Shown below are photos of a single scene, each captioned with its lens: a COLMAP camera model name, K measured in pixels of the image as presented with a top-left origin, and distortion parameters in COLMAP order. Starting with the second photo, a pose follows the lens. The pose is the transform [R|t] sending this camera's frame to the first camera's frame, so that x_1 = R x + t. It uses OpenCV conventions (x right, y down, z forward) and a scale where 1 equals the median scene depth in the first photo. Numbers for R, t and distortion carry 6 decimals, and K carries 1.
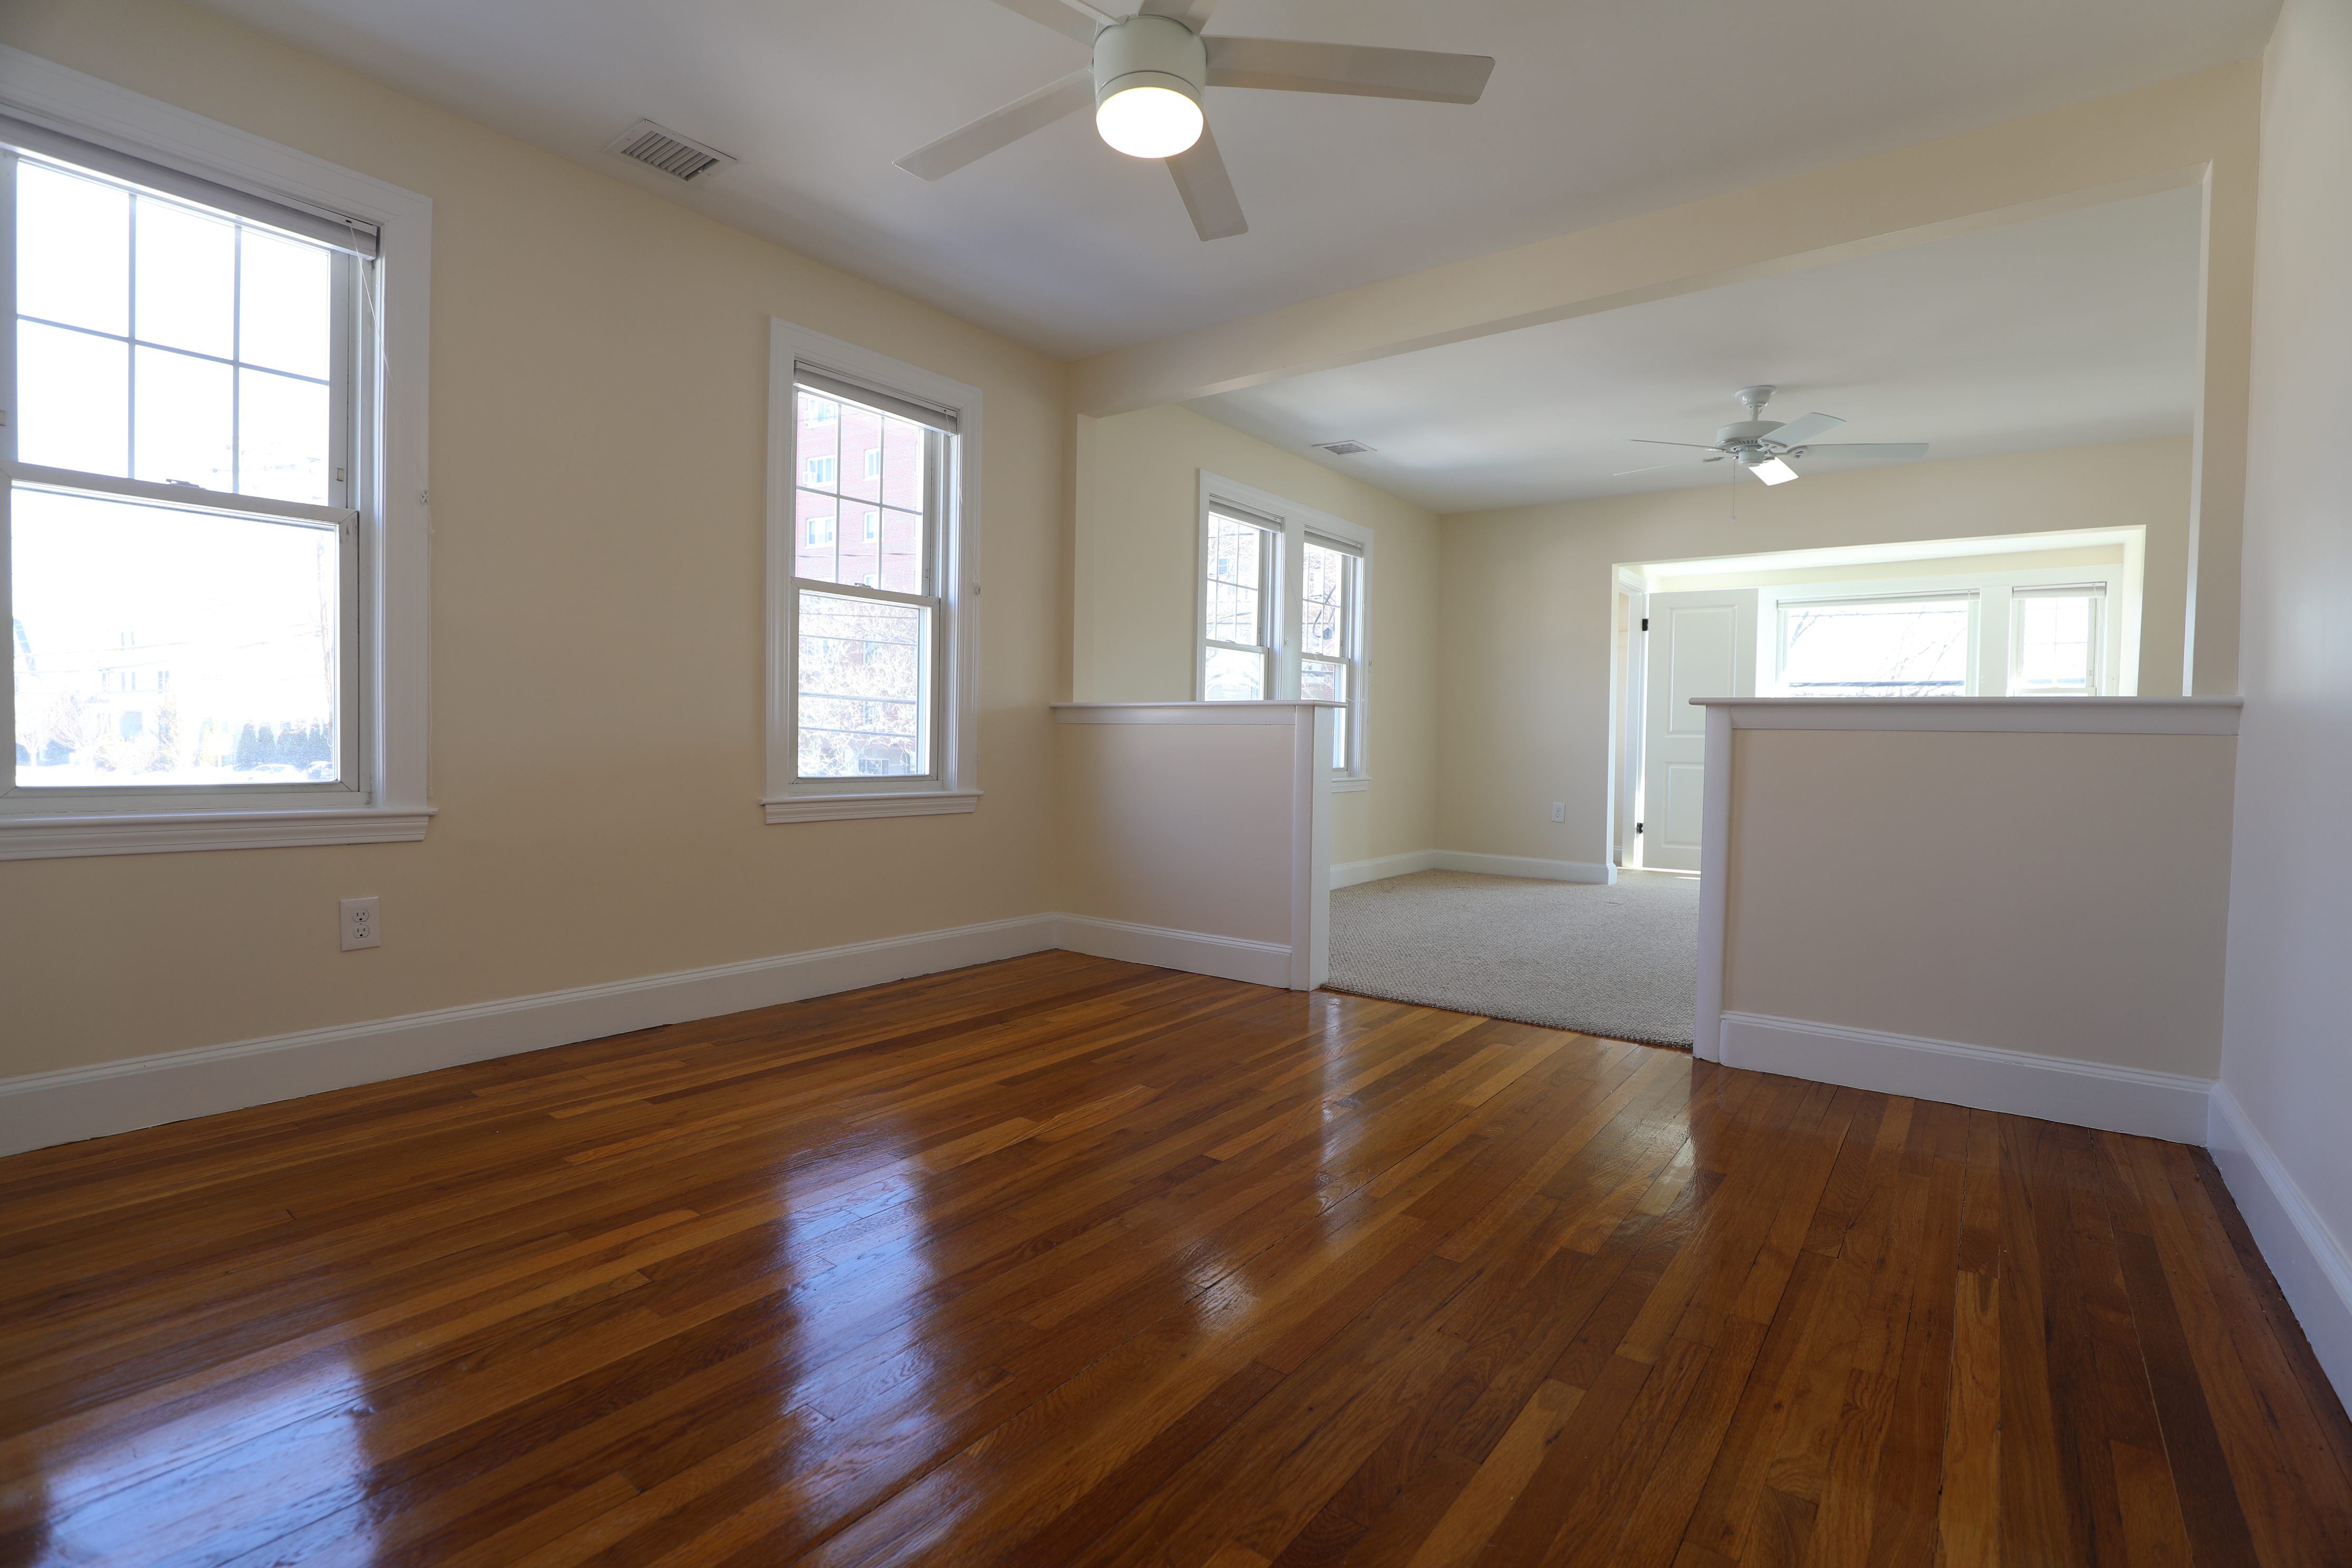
lens RADIAL K [[1052.6, 0, 1171.0], [0, 1052.6, 782.2], [0, 0, 1]] dist [-0.031555, 0.005547]
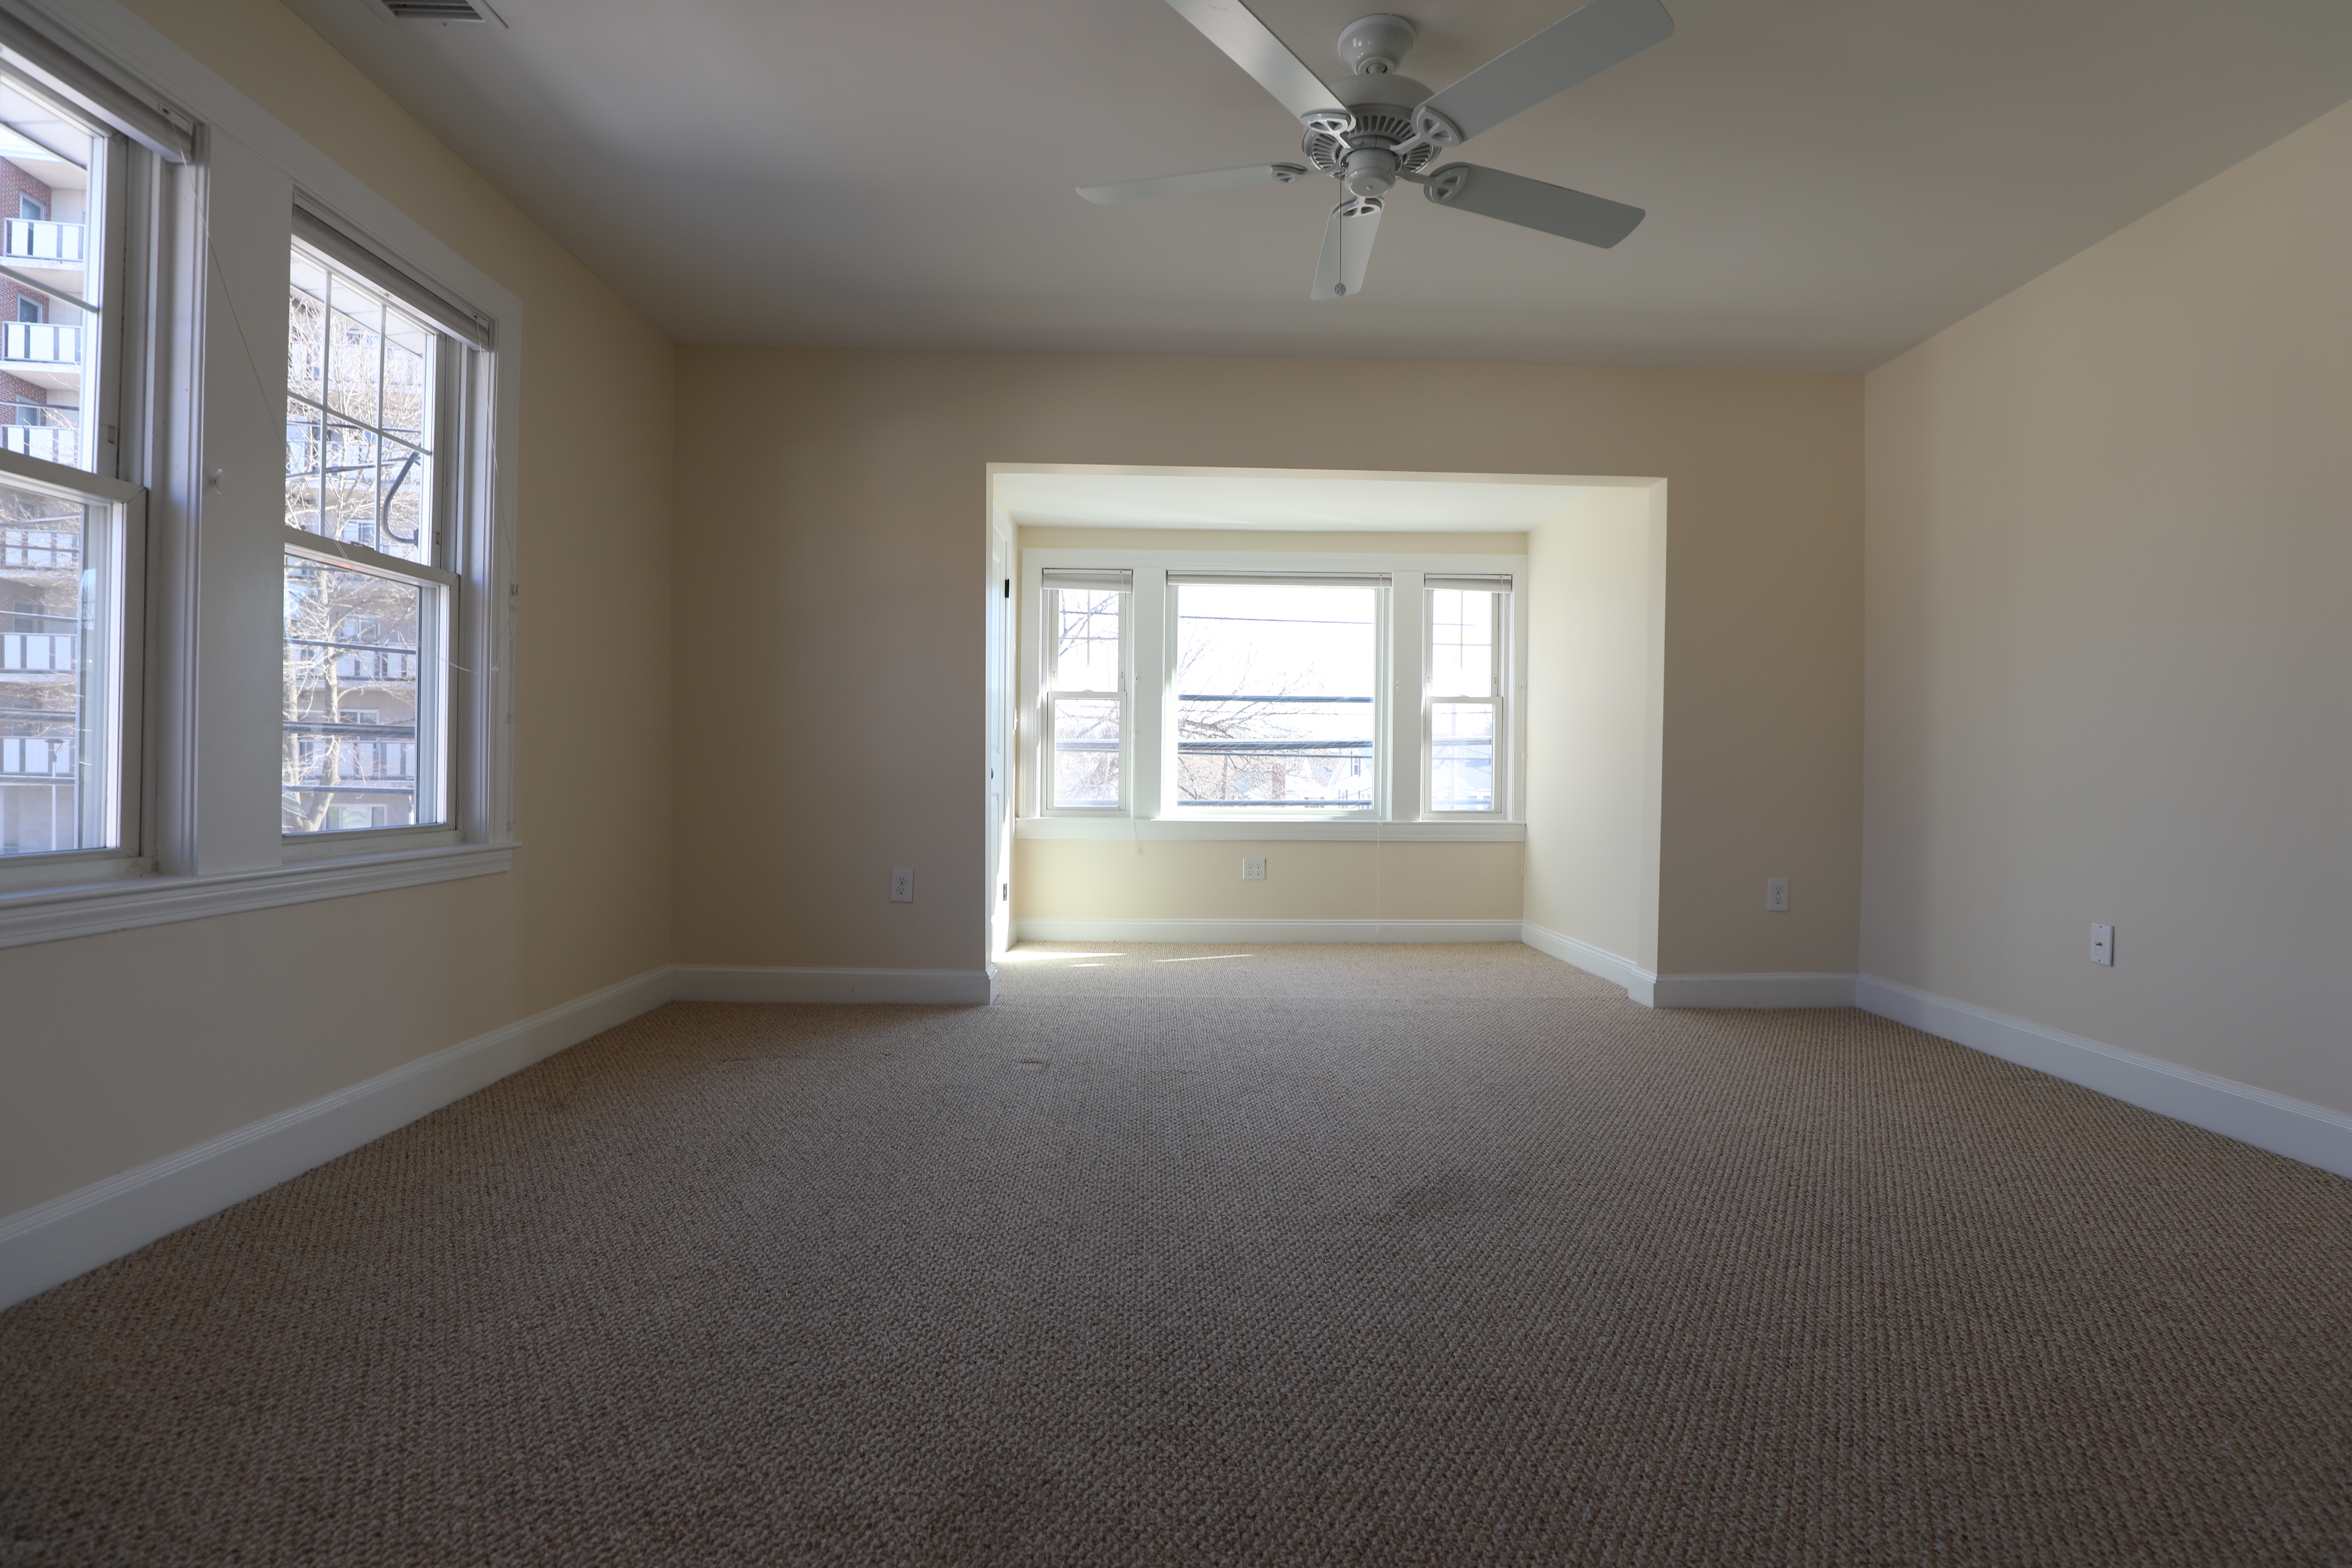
lens RADIAL K [[1077.8, 0, 1169.6], [0, 1077.8, 775.0], [0, 0, 1]] dist [-0.036158, 0.007217]
pose [[0.782954, -0.007786, 0.622031, 0.125742], [0.024874, 0.999514, -0.018799, -0.018036], [-0.621582, 0.030191, 0.782767, 0.471778]]
